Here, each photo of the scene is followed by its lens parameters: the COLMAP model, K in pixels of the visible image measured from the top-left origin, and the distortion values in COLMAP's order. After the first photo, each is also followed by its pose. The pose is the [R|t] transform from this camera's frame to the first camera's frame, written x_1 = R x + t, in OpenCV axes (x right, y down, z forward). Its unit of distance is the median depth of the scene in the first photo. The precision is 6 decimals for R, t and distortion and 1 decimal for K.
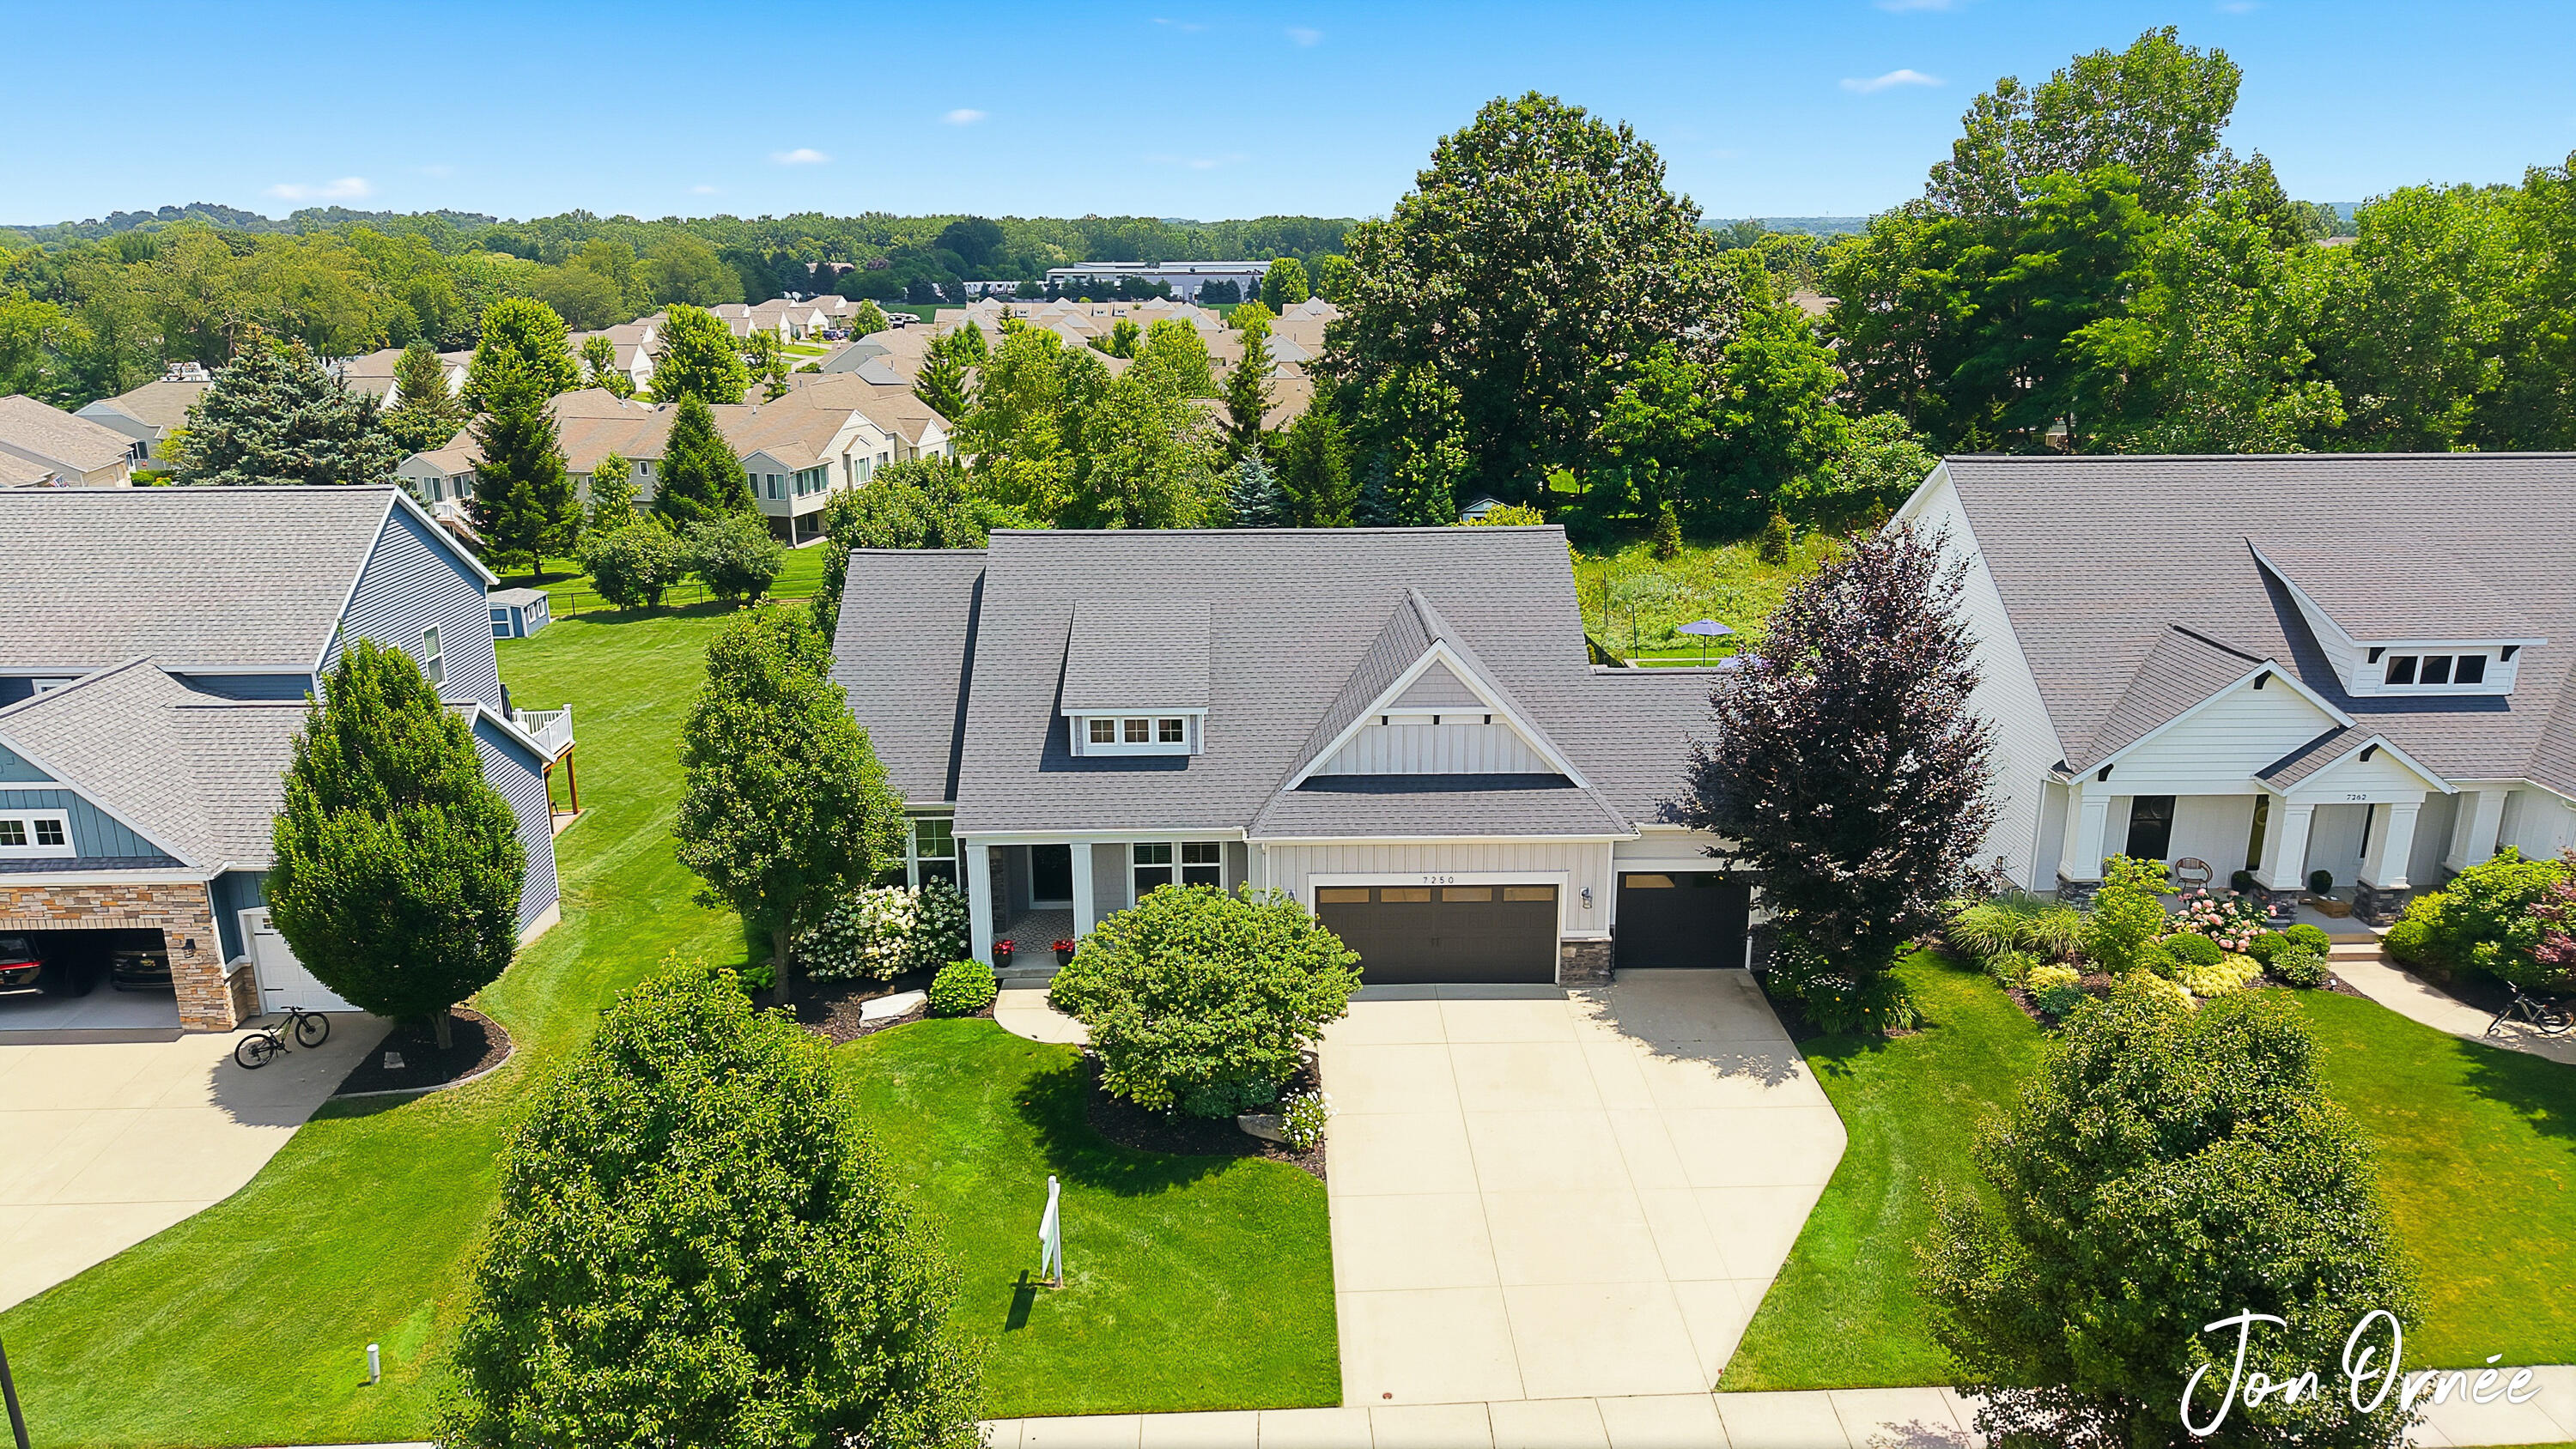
lens RADIAL K [[1727.0, 0, 1285.1], [0, 1727.0, 722.6], [0, 0, 1]] dist [0.011066, -0.025228]
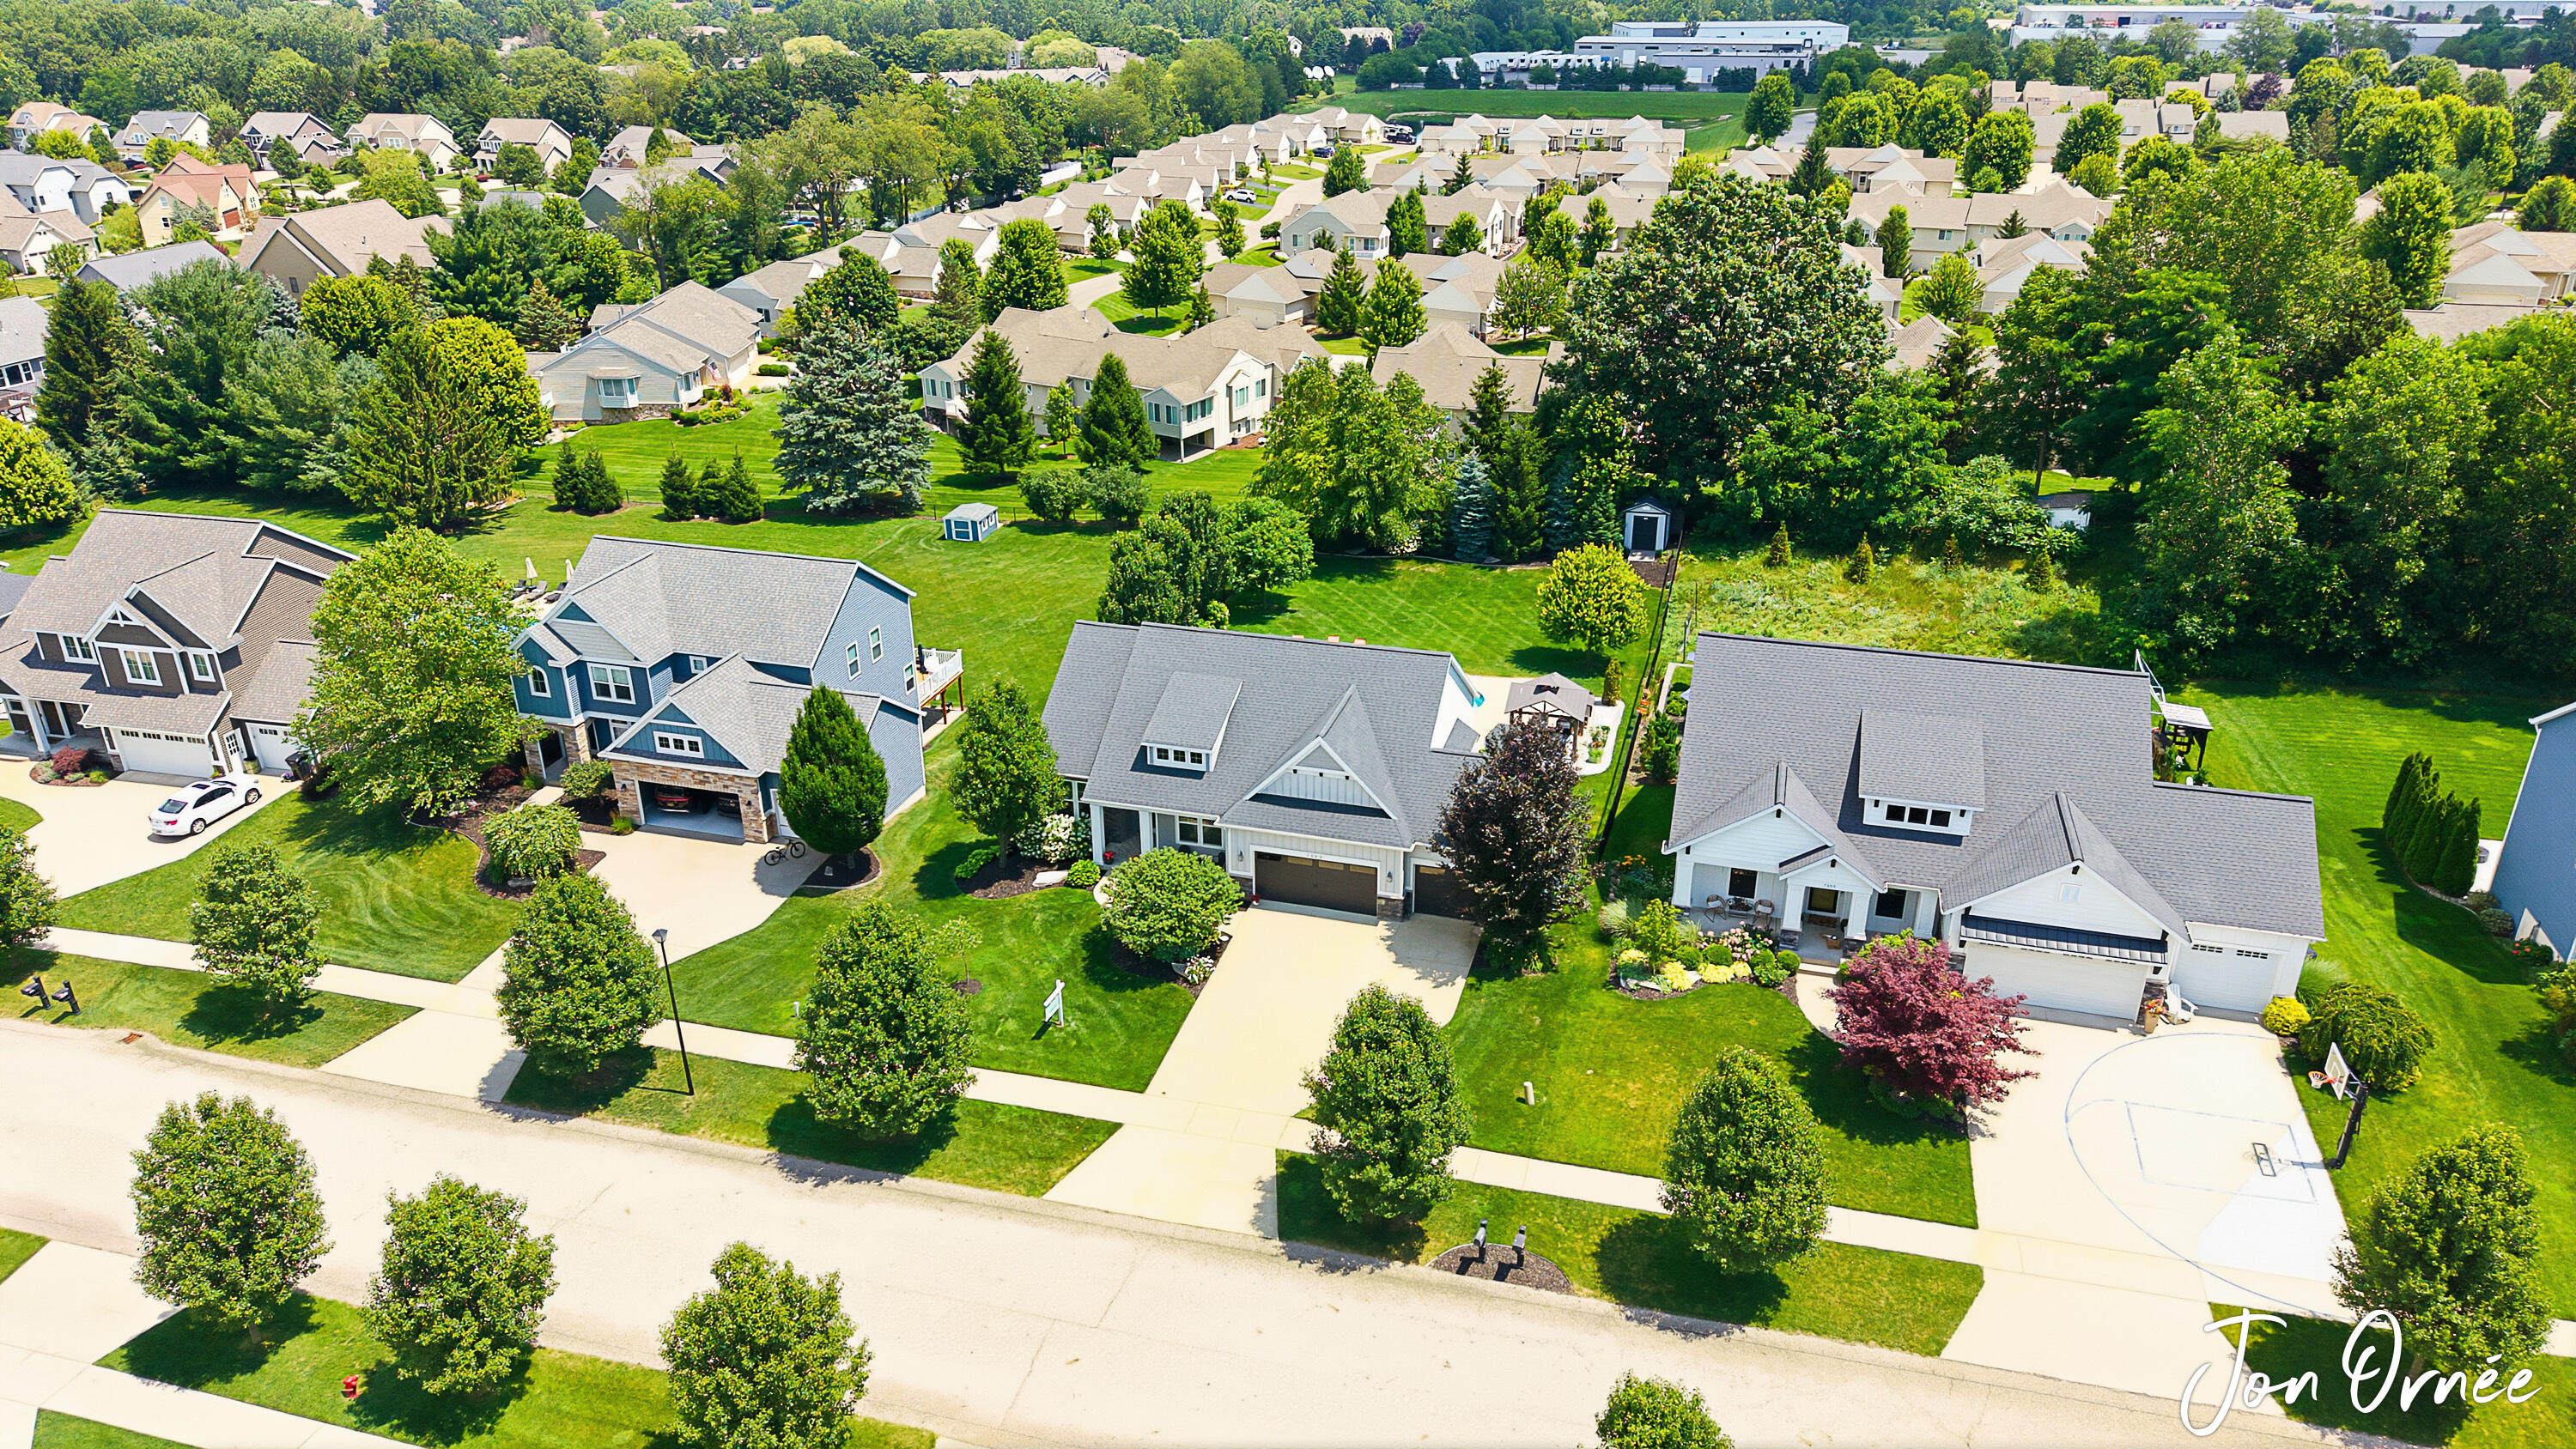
lens RADIAL K [[1716.9, 0, 1282.8], [0, 1716.9, 725.9], [0, 0, 1]] dist [0.021400, -0.023689]
pose [[0.951367, 0.124741, -0.281676, 0.566682], [-0.081792, 0.983815, 0.159430, -0.347882], [0.297004, -0.128638, 0.946172, -0.785530]]
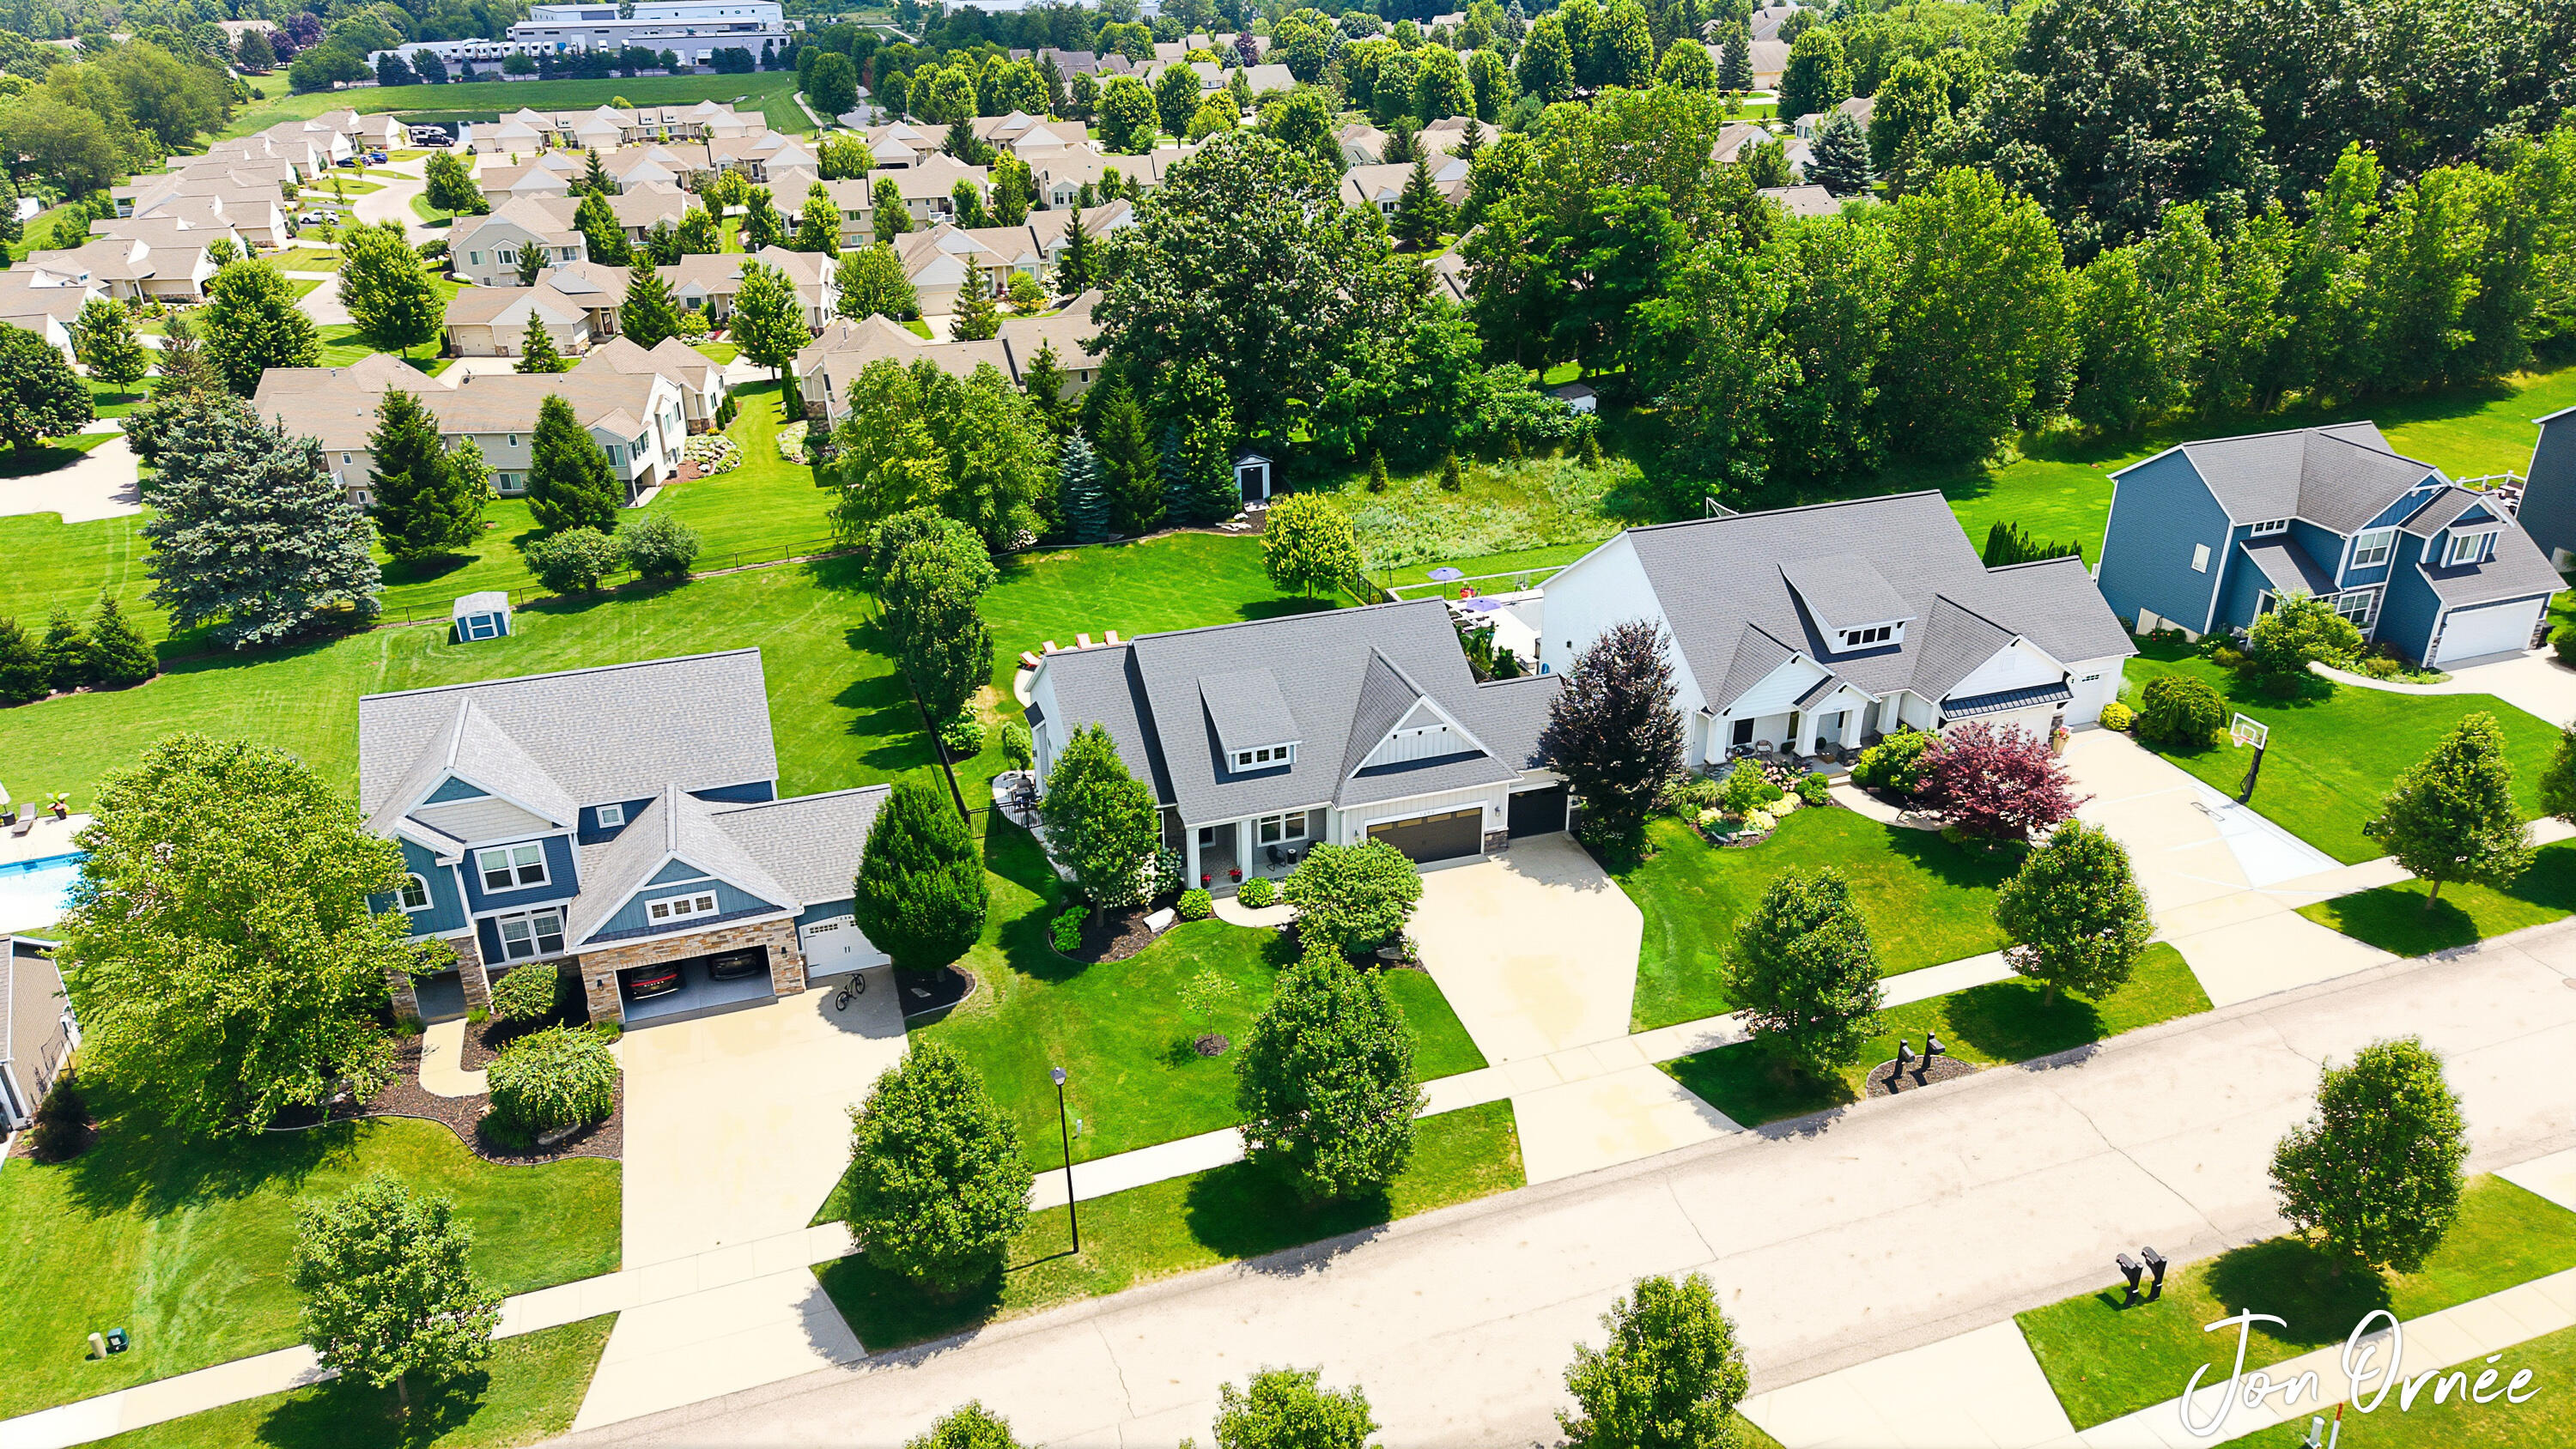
lens RADIAL K [[1716.9, 0, 1282.8], [0, 1716.9, 725.9], [0, 0, 1]] dist [0.021400, -0.023689]
pose [[0.957912, -0.128786, 0.256553, -0.544064], [0.086228, 0.981533, 0.170757, -0.345716], [-0.273806, -0.141448, 0.951327, -0.775520]]
